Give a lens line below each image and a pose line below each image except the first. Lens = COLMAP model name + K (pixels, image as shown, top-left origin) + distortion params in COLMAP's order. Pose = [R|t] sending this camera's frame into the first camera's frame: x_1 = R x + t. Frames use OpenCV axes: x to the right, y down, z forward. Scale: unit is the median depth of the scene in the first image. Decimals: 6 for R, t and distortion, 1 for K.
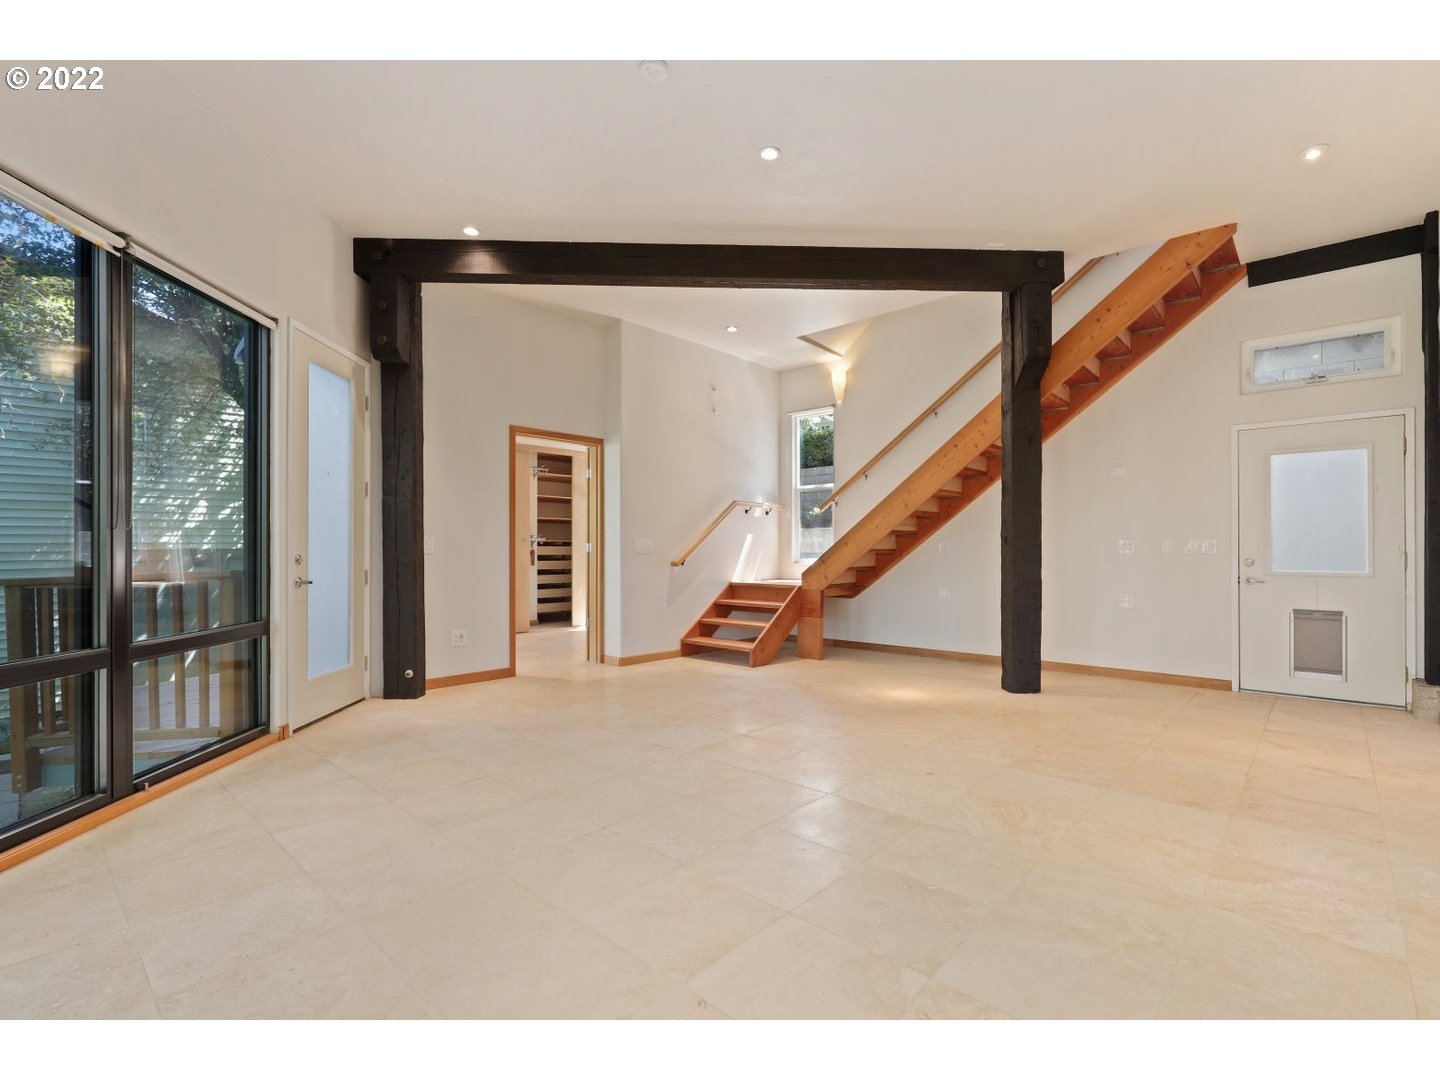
lens RADIAL K [[654.7, 0, 715.7], [0, 654.7, 549.4], [0, 0, 1]] dist [0.002381, -0.000125]
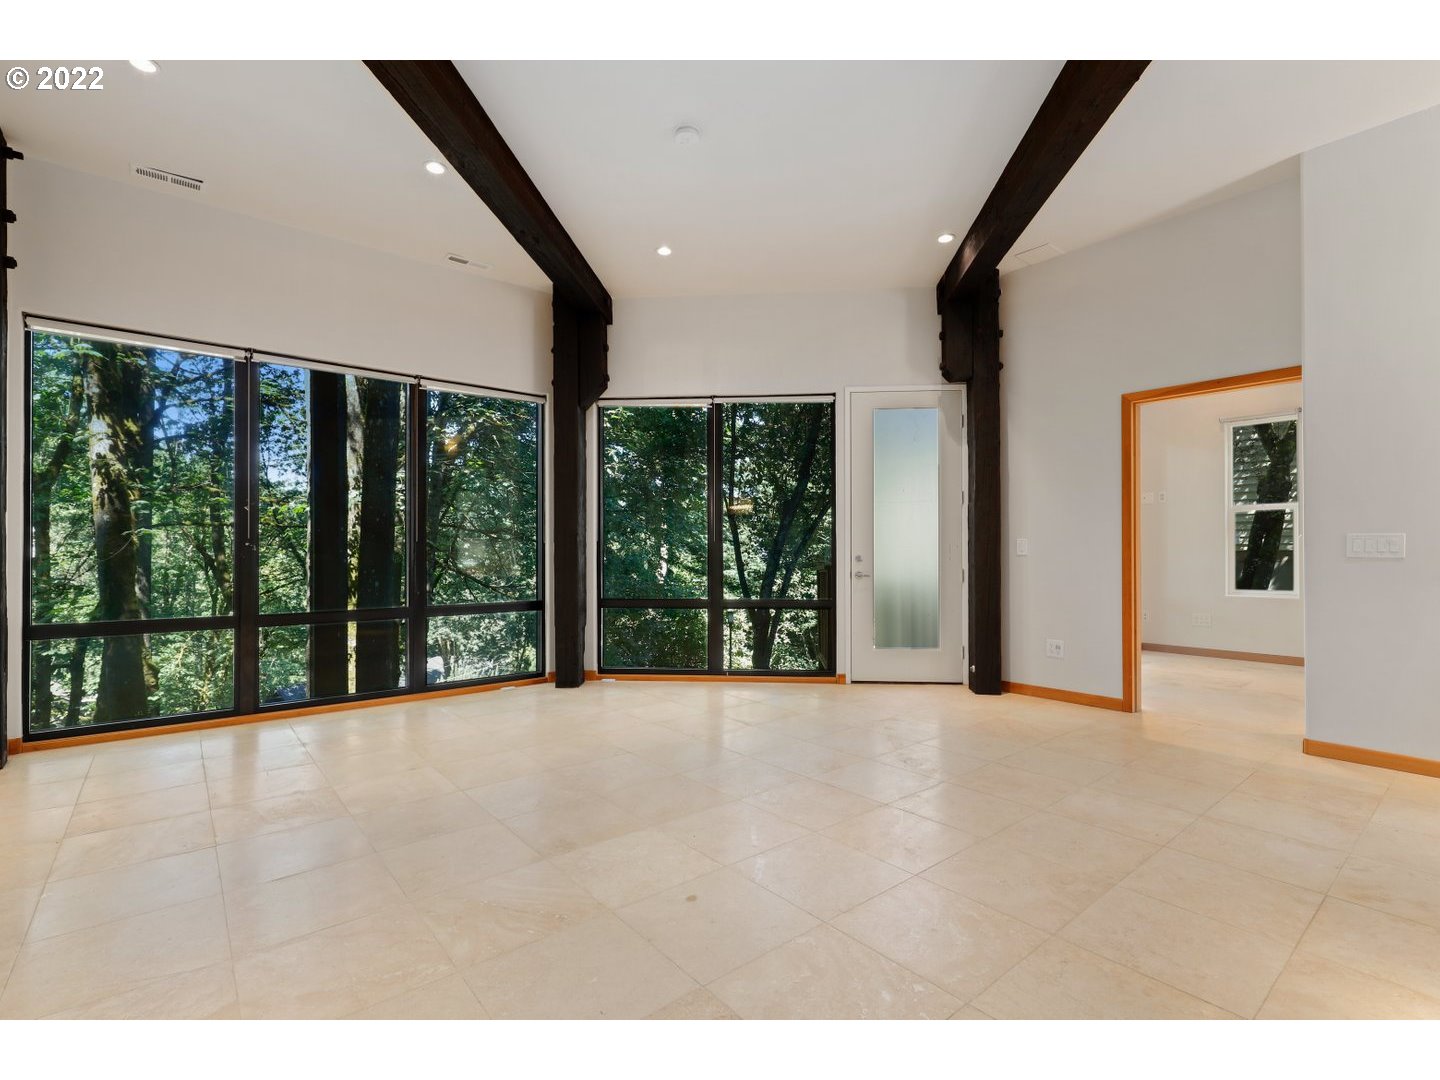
lens RADIAL K [[654.7, 0, 715.8], [0, 654.7, 543.3], [0, 0, 1]] dist [0.002381, -0.000125]
pose [[-0.125396, -0.012439, -0.992029, 0.789928], [0.001481, 0.999918, -0.012725, 0.001593], [0.992106, -0.003064, -0.125367, 0.903217]]
